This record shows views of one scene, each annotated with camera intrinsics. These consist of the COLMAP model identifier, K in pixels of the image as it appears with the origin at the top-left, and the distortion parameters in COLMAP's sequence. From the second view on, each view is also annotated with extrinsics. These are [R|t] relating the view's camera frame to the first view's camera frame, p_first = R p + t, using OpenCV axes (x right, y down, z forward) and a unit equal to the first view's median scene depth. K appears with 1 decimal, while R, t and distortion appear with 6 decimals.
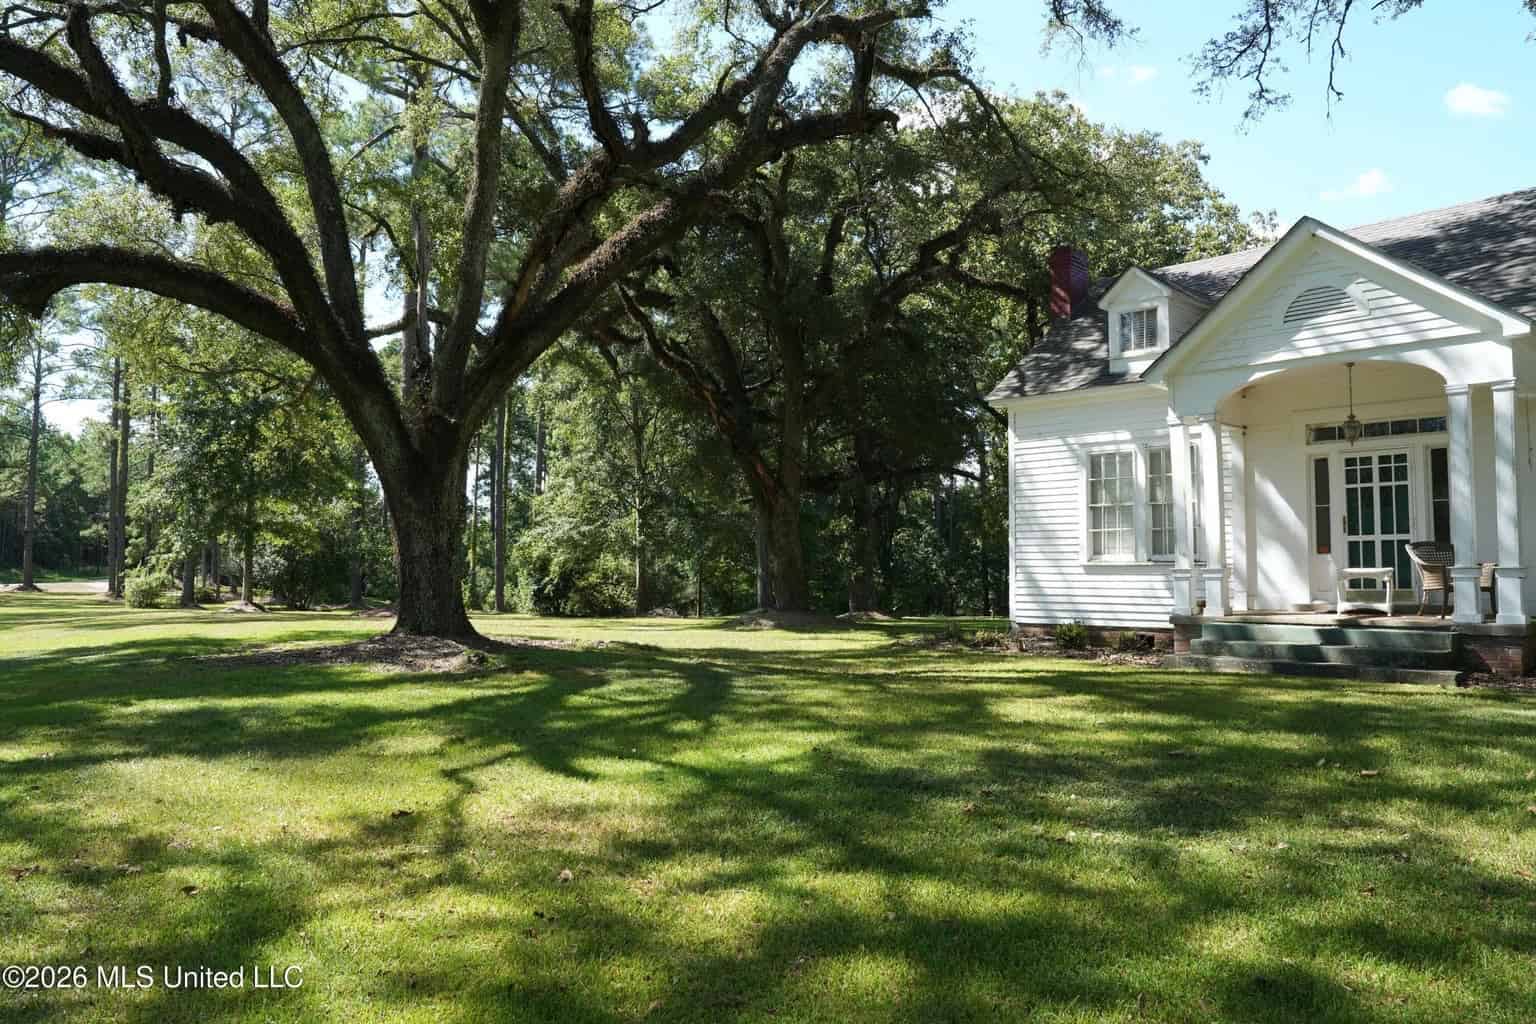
lens RADIAL K [[1070.9, 0, 765.7], [0, 1070.9, 515.7], [0, 0, 1]] dist [-0.095726, 0.089877]
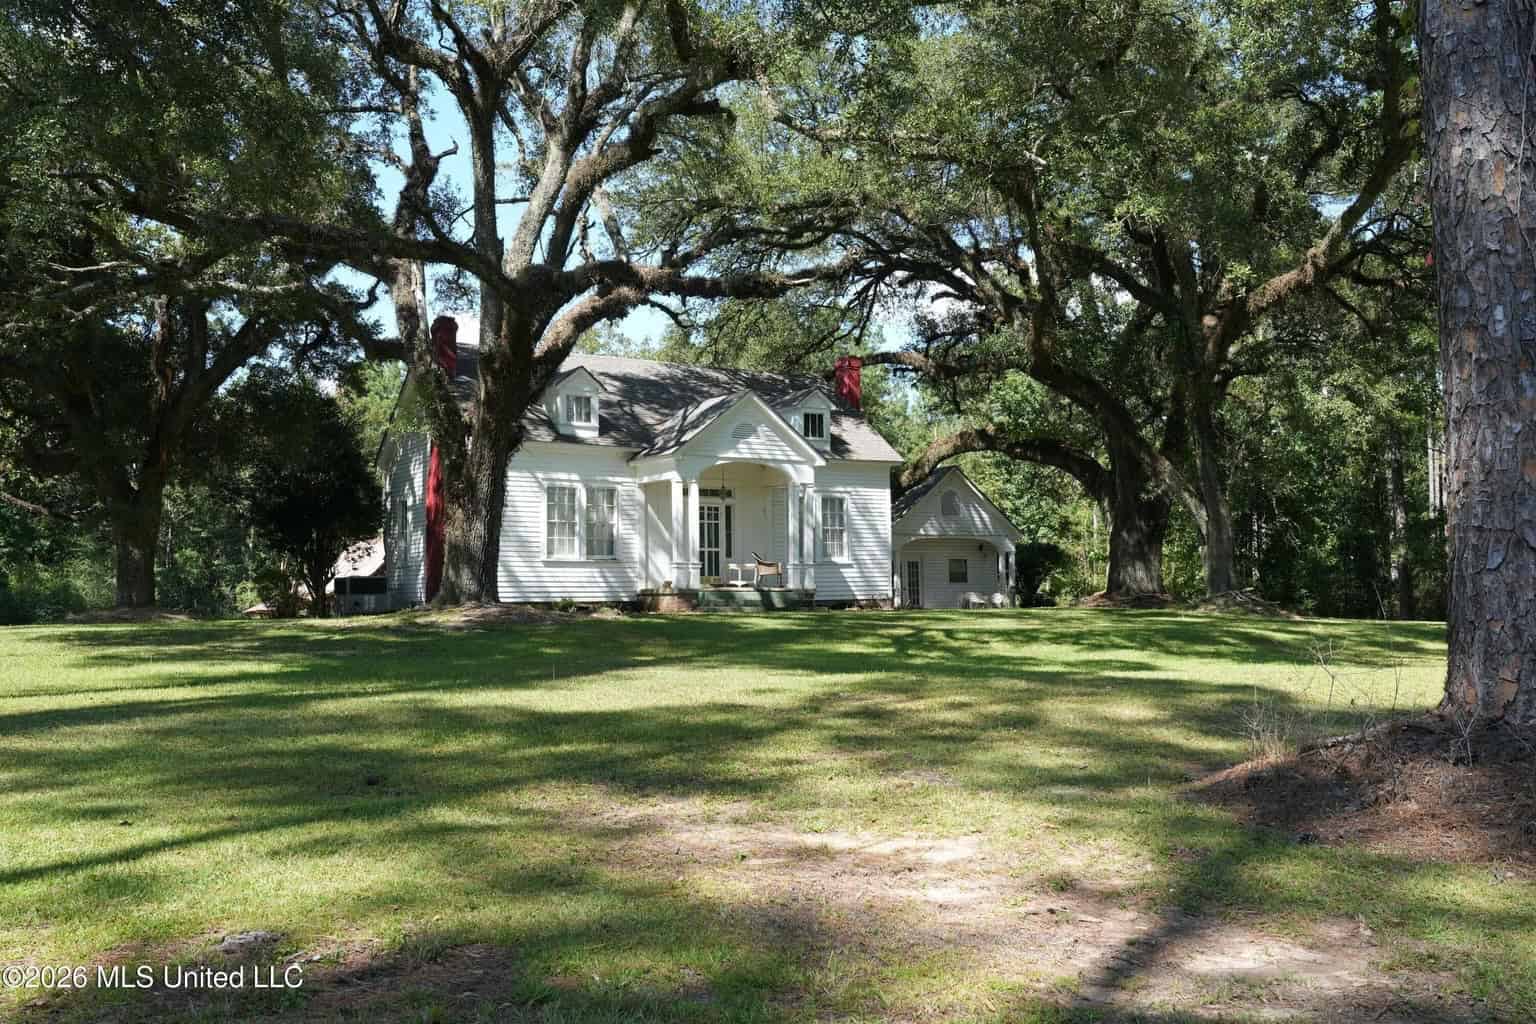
lens RADIAL K [[1499.4, 0, 768.0], [0, 1499.4, 512.0], [0, 0, 1]] dist [0.079882, 0.001445]
pose [[0.202181, 0.062999, 0.977320, -1.699327], [-0.046517, 0.997420, -0.054672, 0.079265], [-0.978243, -0.034409, 0.204589, 0.279192]]
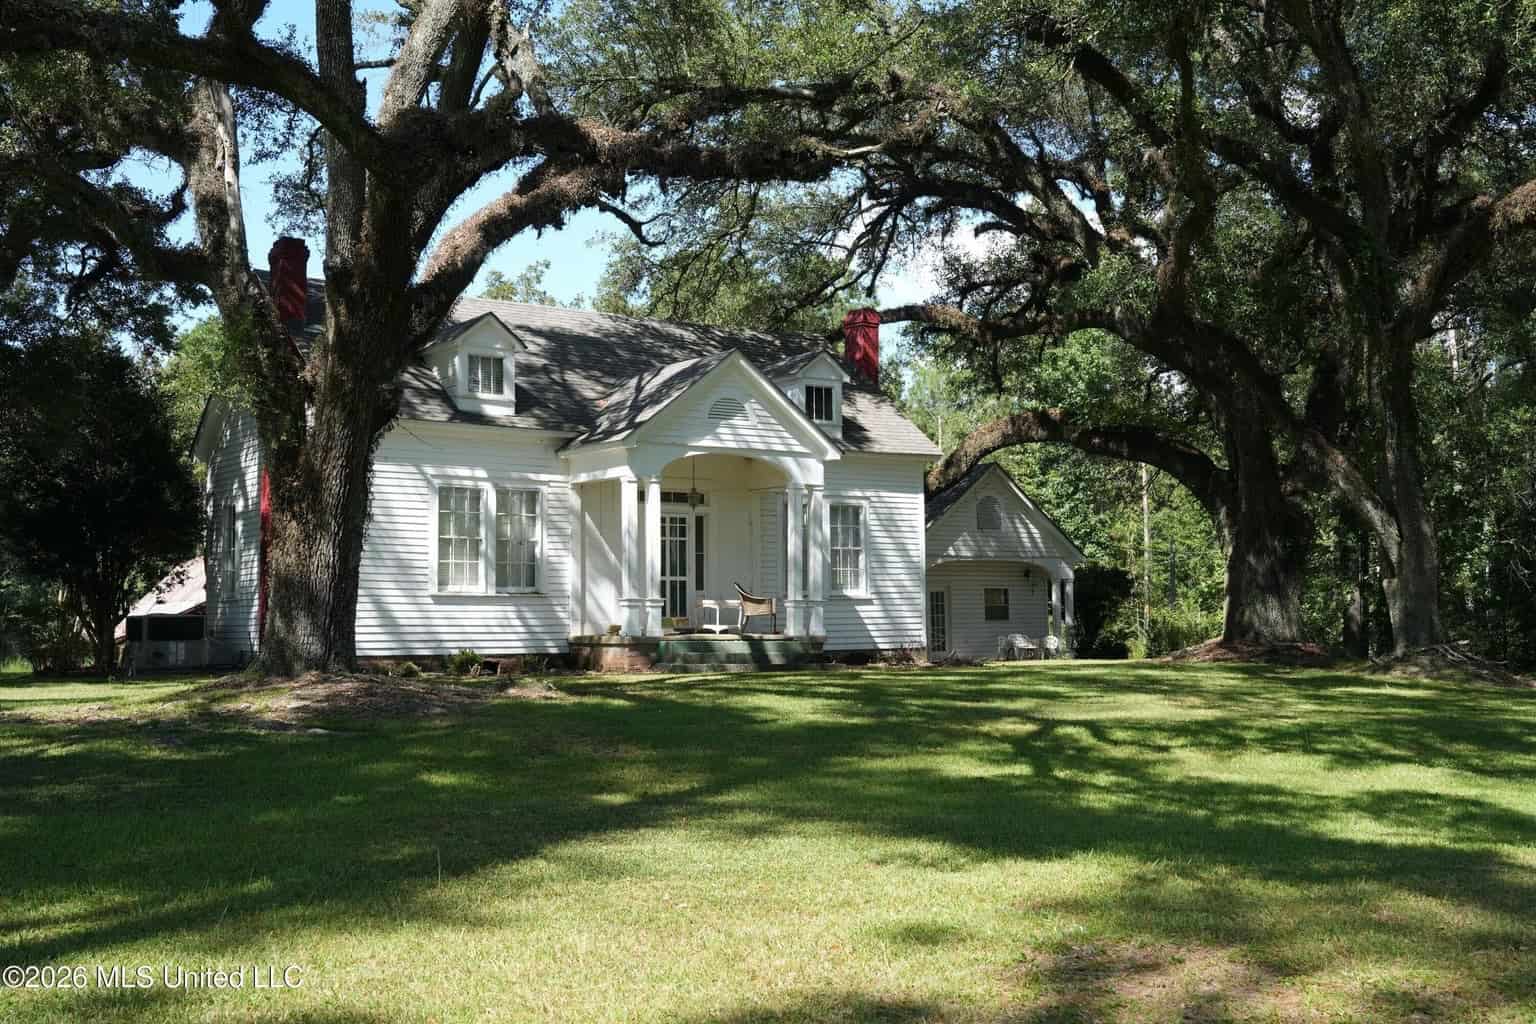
lens RADIAL K [[1778.8, 0, 762.3], [0, 1778.8, 517.4], [0, 0, 1]] dist [0.128370, 0.147993]
pose [[0.171526, 0.065553, 0.982996, -1.338074], [-0.051076, 0.997034, -0.057577, 0.055472], [-0.983855, -0.040331, 0.174365, 0.408572]]
